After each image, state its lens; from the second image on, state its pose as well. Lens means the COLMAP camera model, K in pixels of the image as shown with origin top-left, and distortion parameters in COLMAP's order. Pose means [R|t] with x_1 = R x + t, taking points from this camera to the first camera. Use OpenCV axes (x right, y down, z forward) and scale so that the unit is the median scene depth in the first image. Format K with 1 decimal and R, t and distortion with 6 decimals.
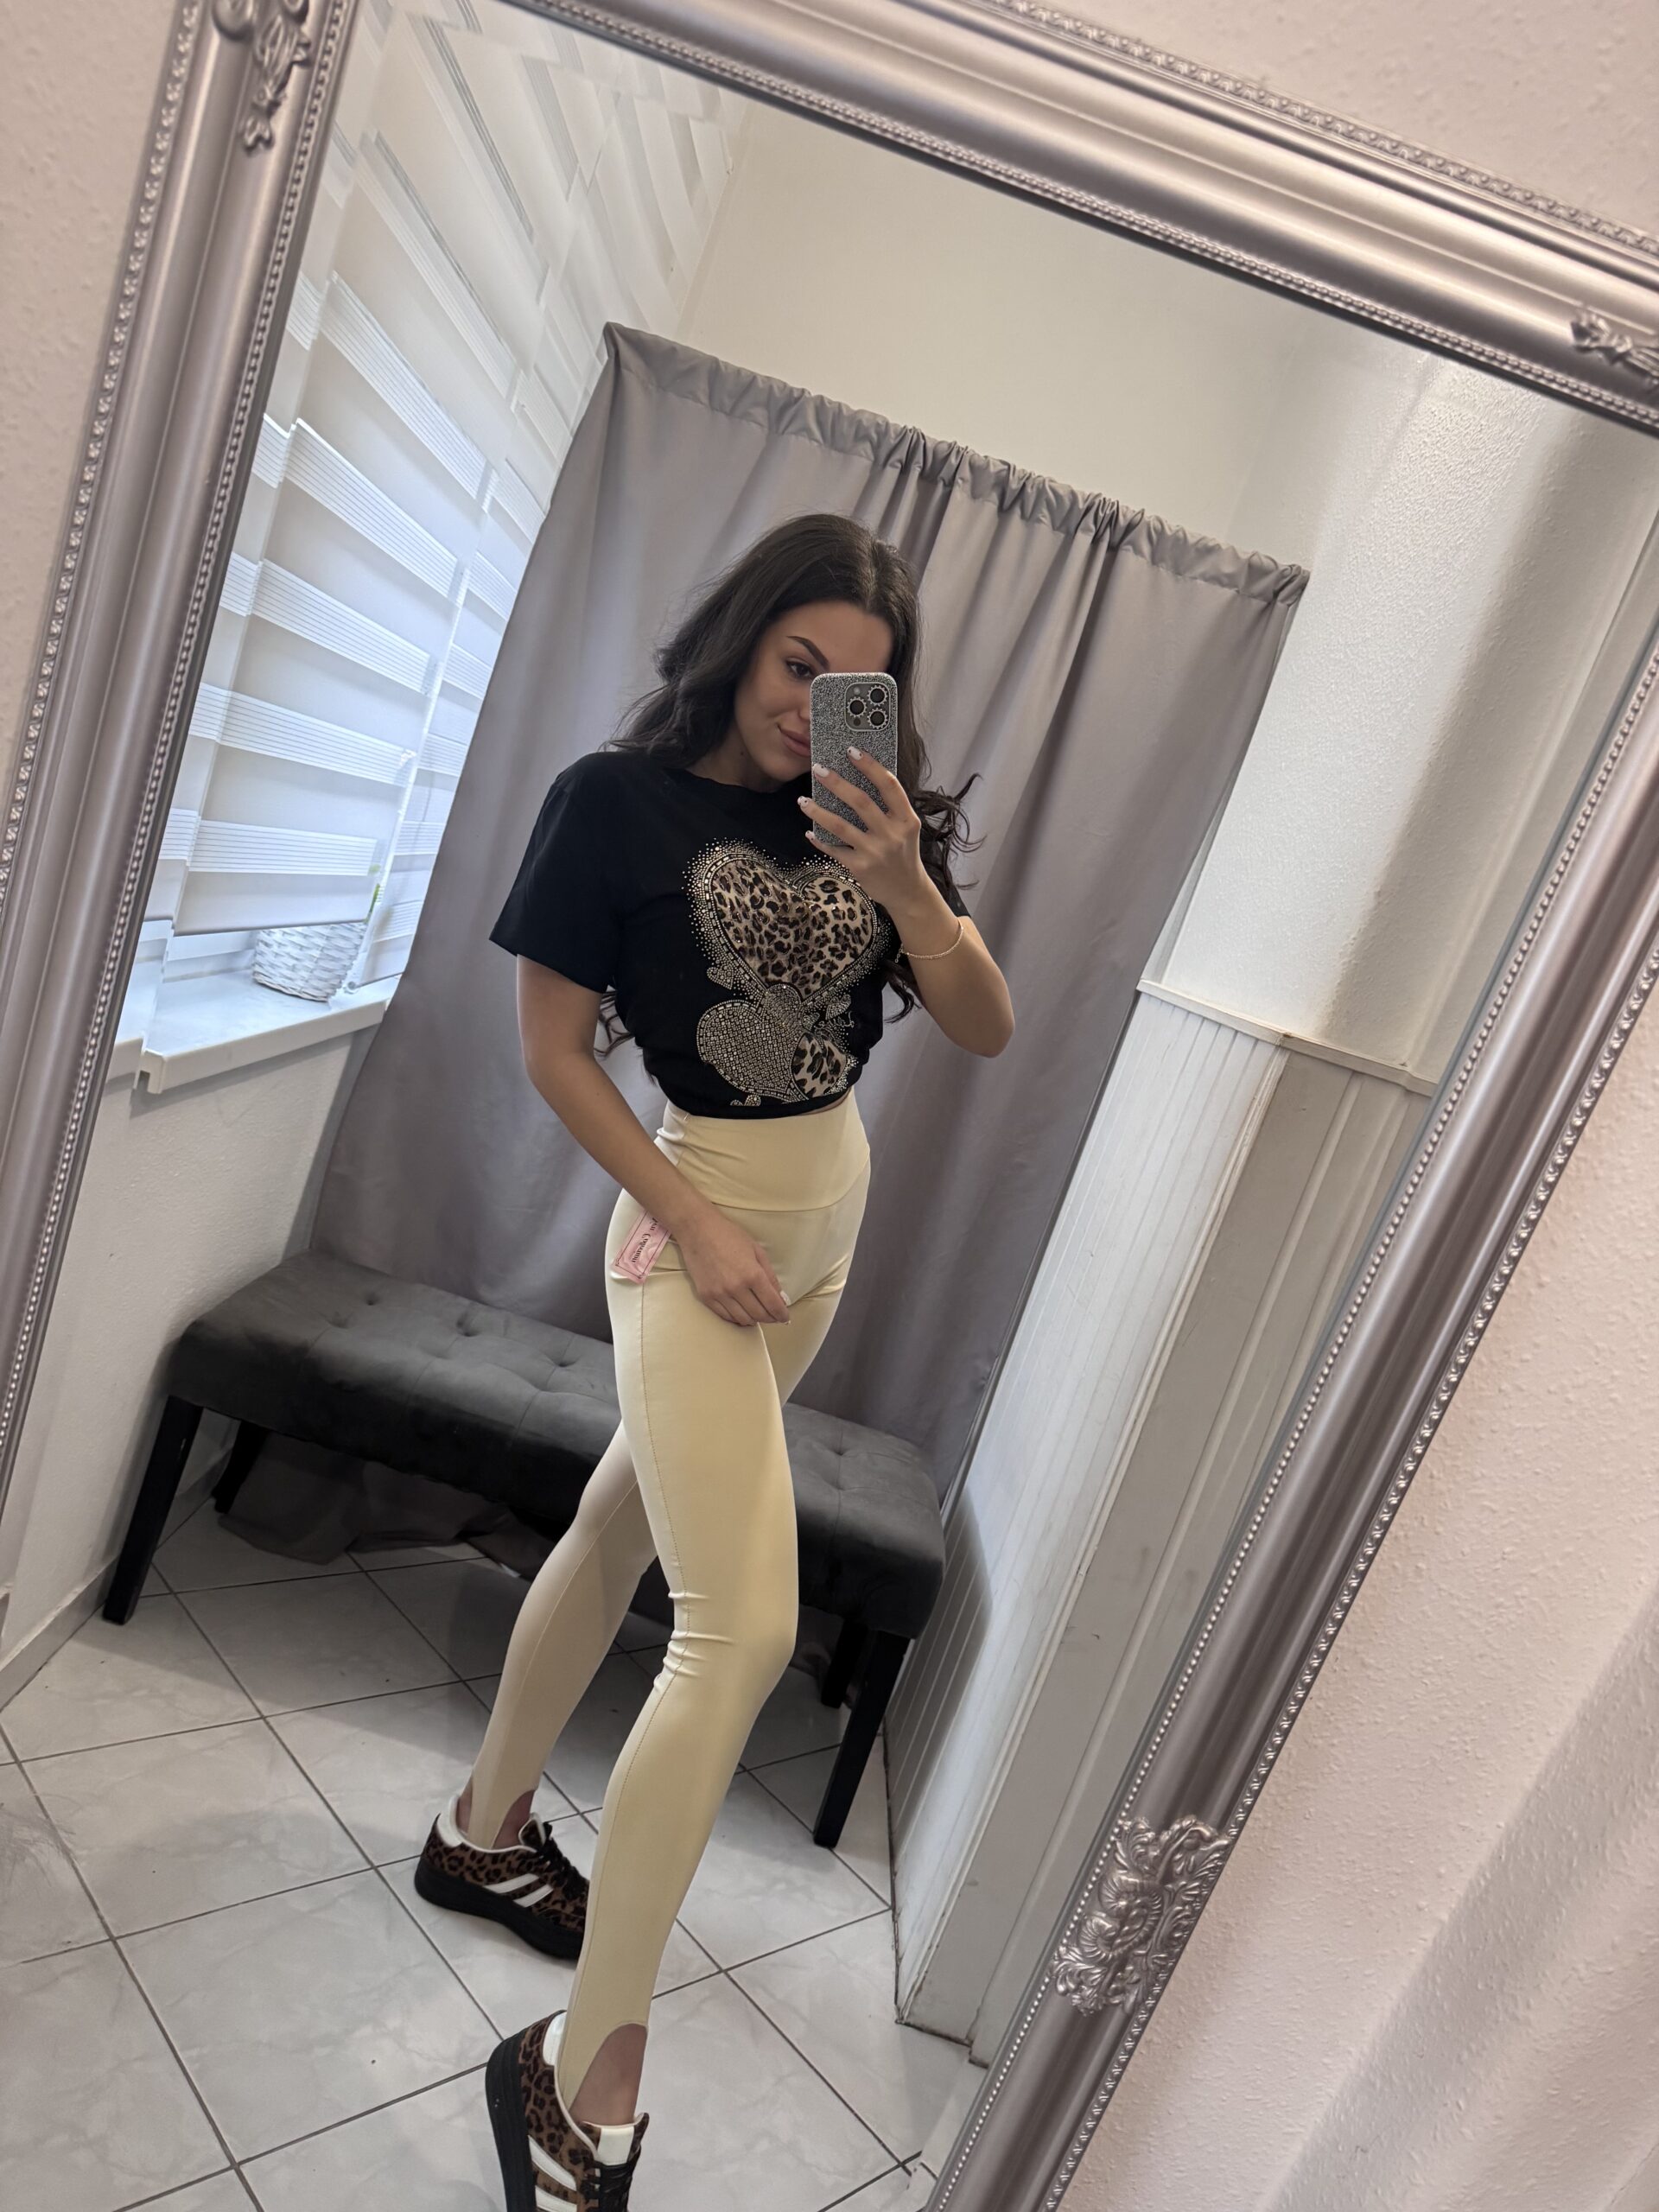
lens RADIAL K [[1565.6, 0, 840.7], [0, 1565.6, 1110.8], [0, 0, 1]] dist [0.008017, -0.021507]
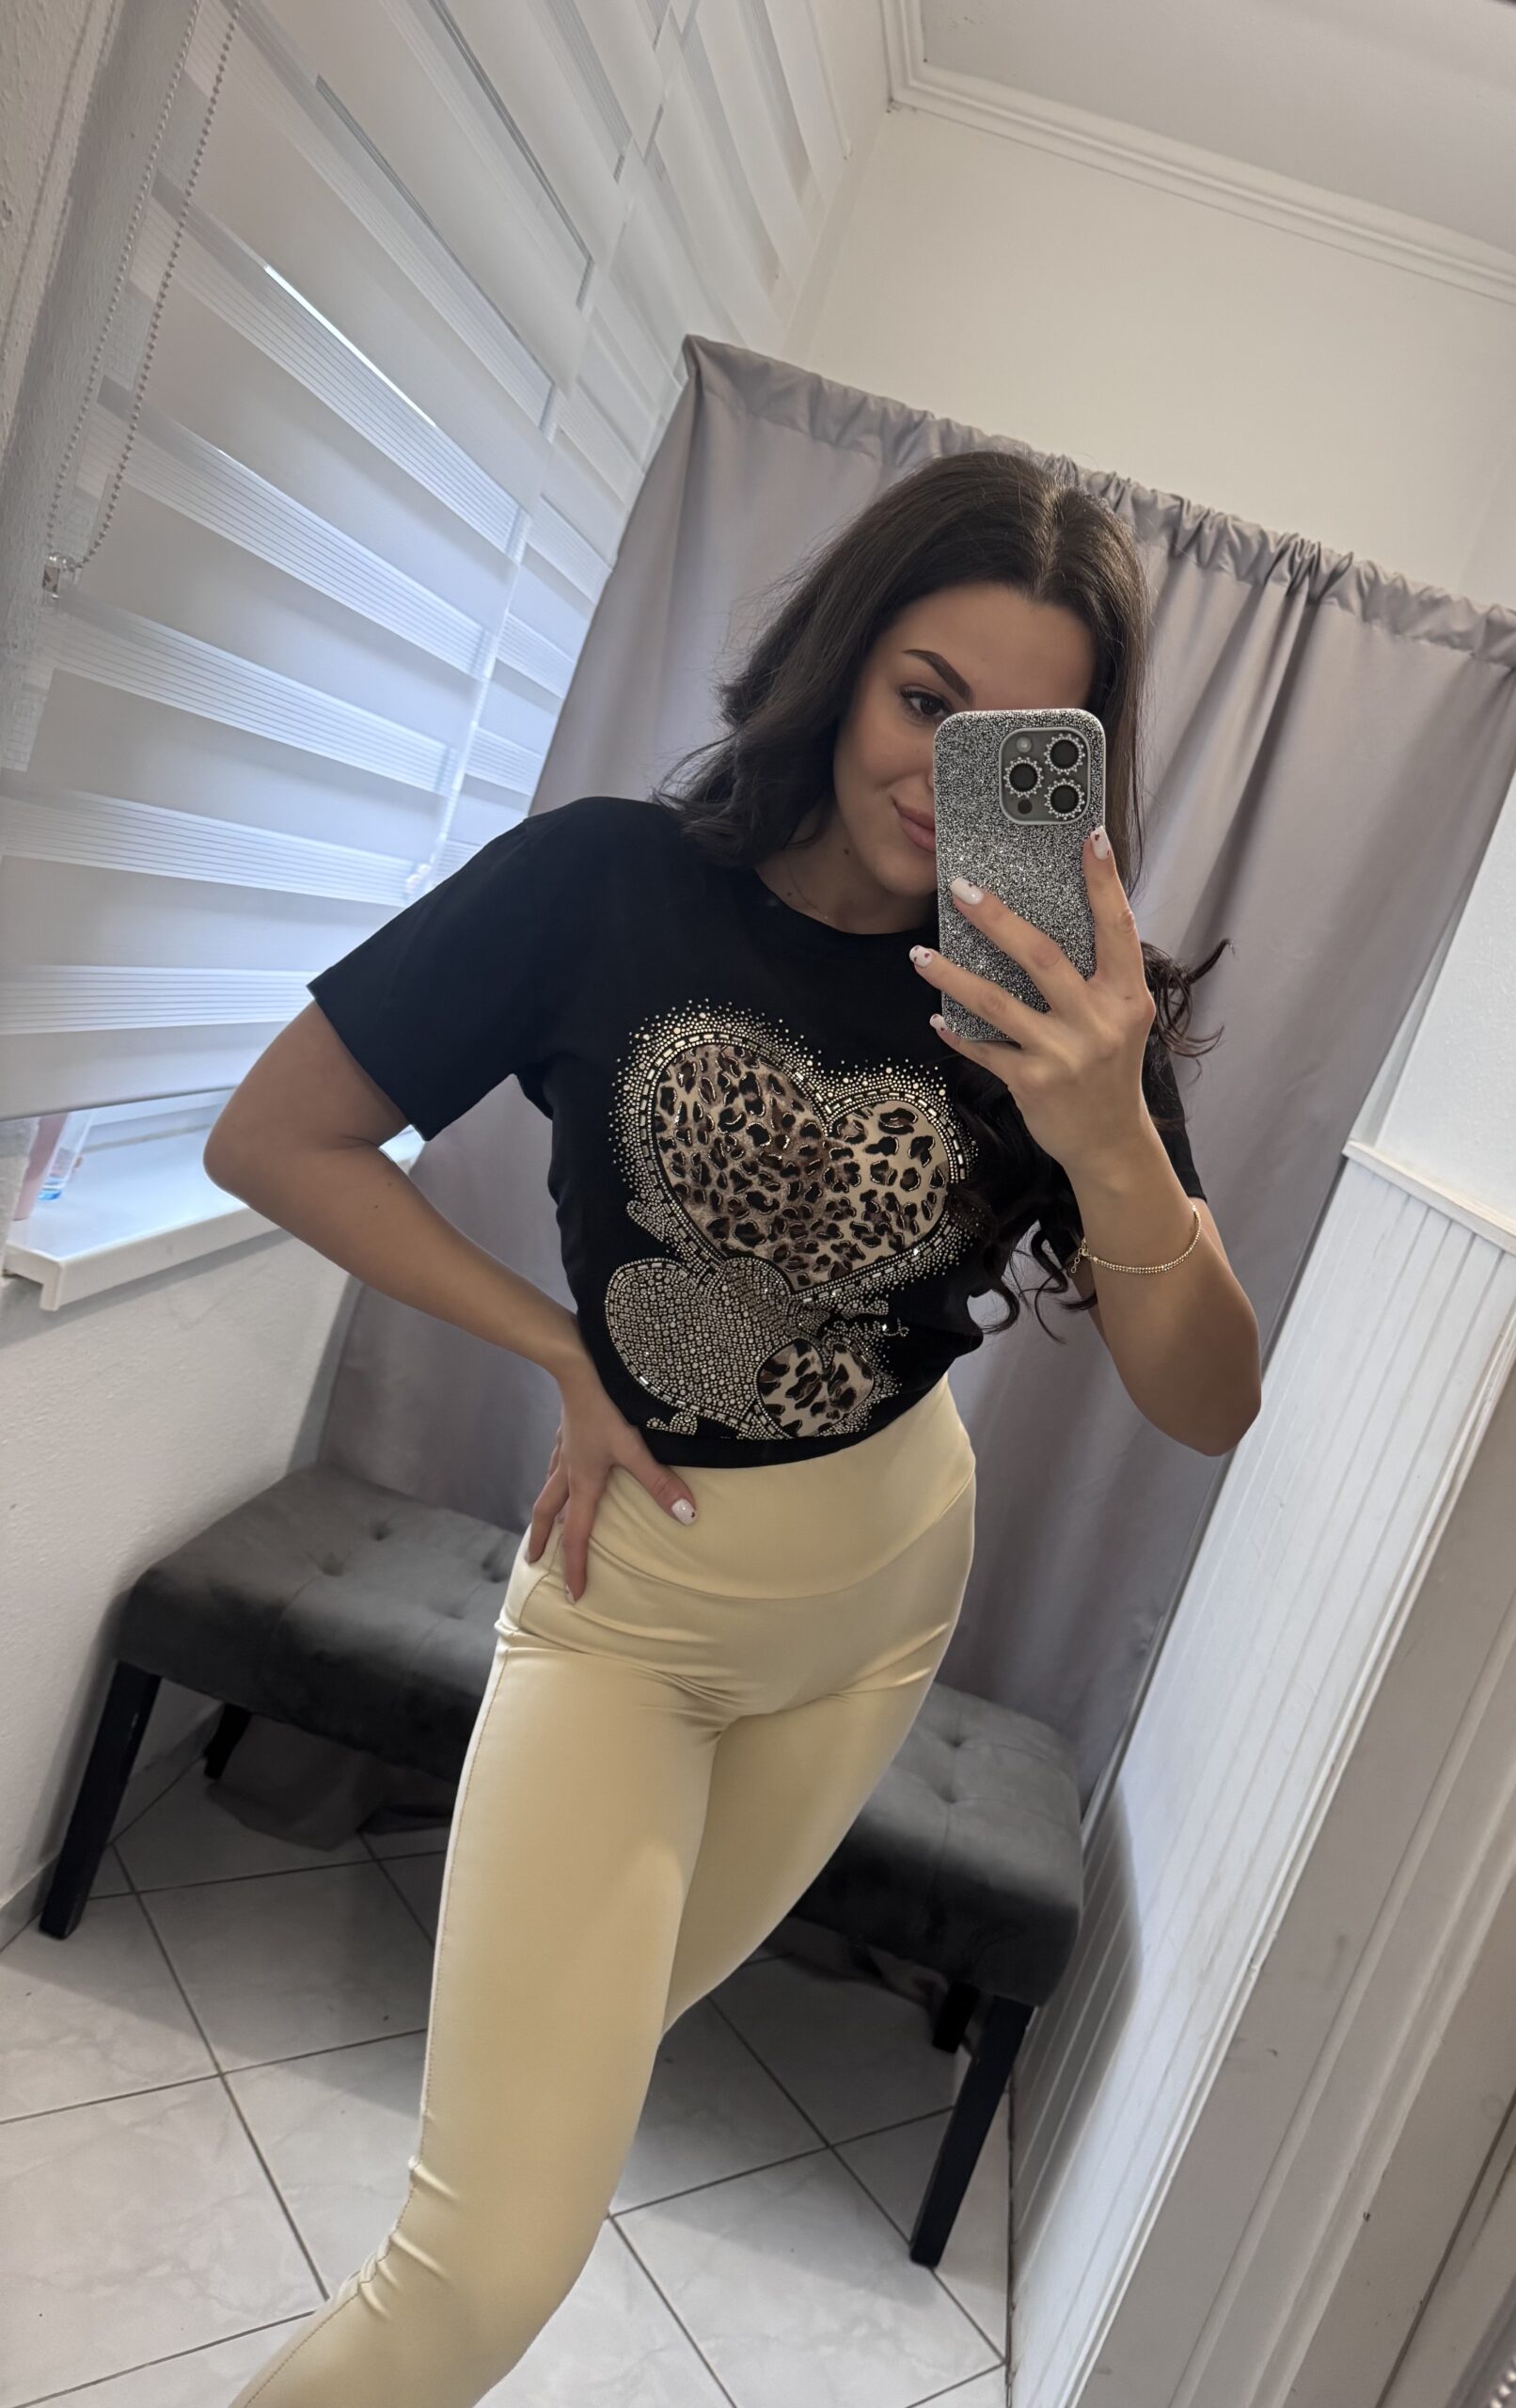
lens RADIAL K [[1701.8, 0, 912.2], [0, 1701.8, 1193.9], [0, 0, 1]] dist [0.007183, -0.016903]
pose [[0.997774, 0.009005, -0.066080, 0.034384], [-0.010251, 0.999776, -0.018529, -0.045183], [0.065898, 0.019165, 0.997642, 0.145489]]
